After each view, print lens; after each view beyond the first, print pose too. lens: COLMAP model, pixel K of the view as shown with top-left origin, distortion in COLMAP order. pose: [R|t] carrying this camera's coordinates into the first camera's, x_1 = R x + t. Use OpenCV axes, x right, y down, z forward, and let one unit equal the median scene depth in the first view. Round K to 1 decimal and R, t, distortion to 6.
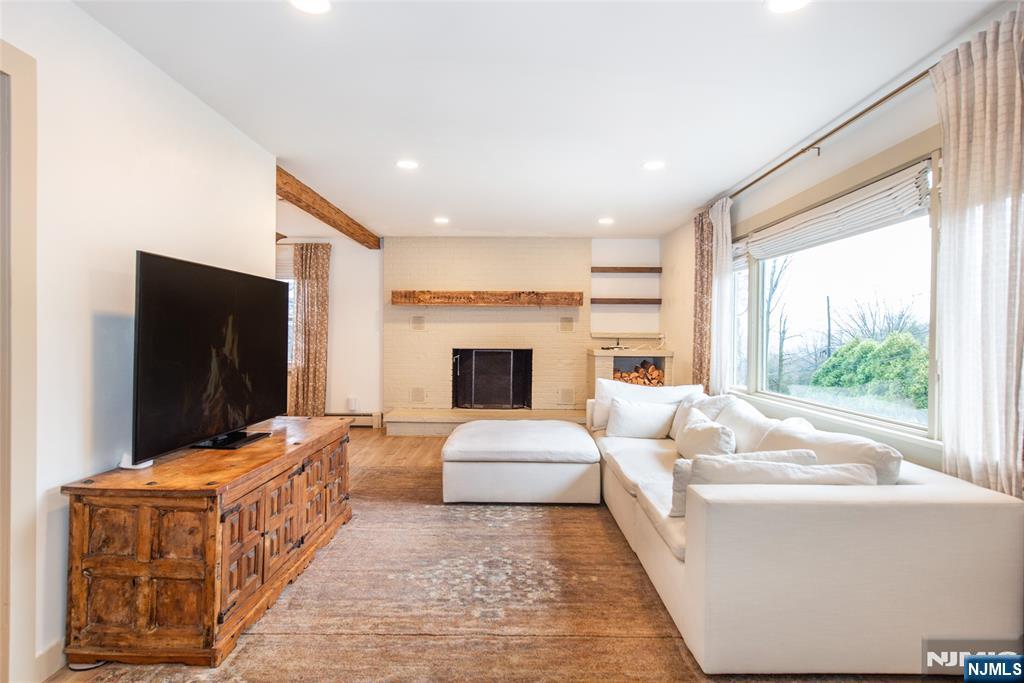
lens RADIAL K [[577.0, 0, 516.2], [0, 577.0, 339.8], [0, 0, 1]] dist [0.001831, -0.002462]
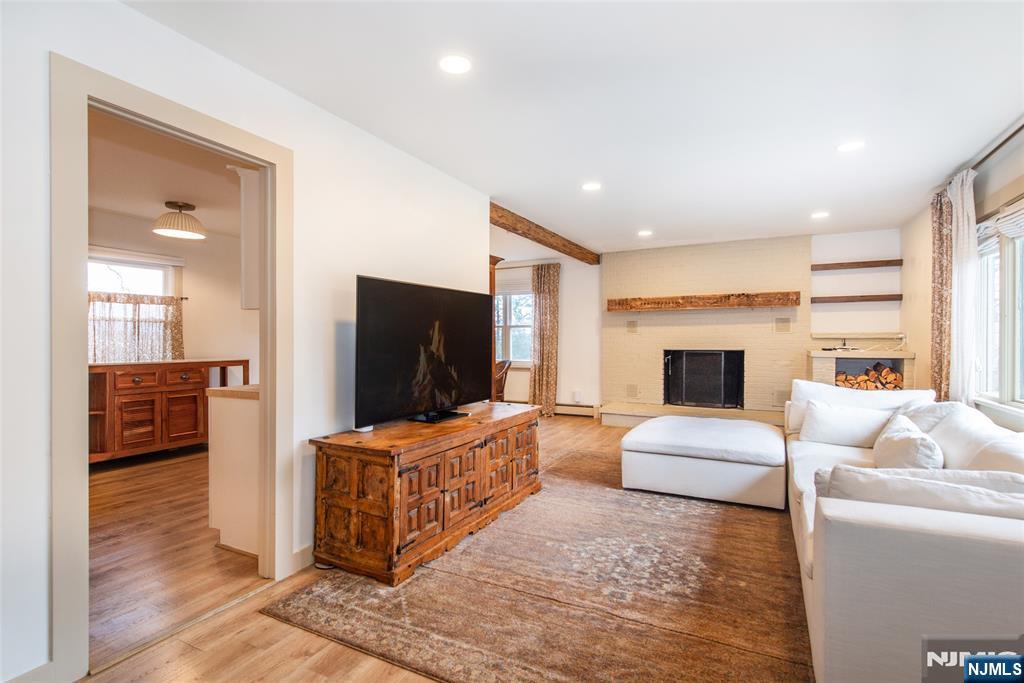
lens RADIAL K [[497.5, 0, 514.4], [0, 497.5, 341.5], [0, 0, 1]] dist [0.022046, -0.020645]
pose [[0.888483, -0.007860, -0.458843, 0.120172], [0.004940, 0.999959, -0.007563, 0.008774], [0.458883, 0.004452, 0.888485, 0.053590]]
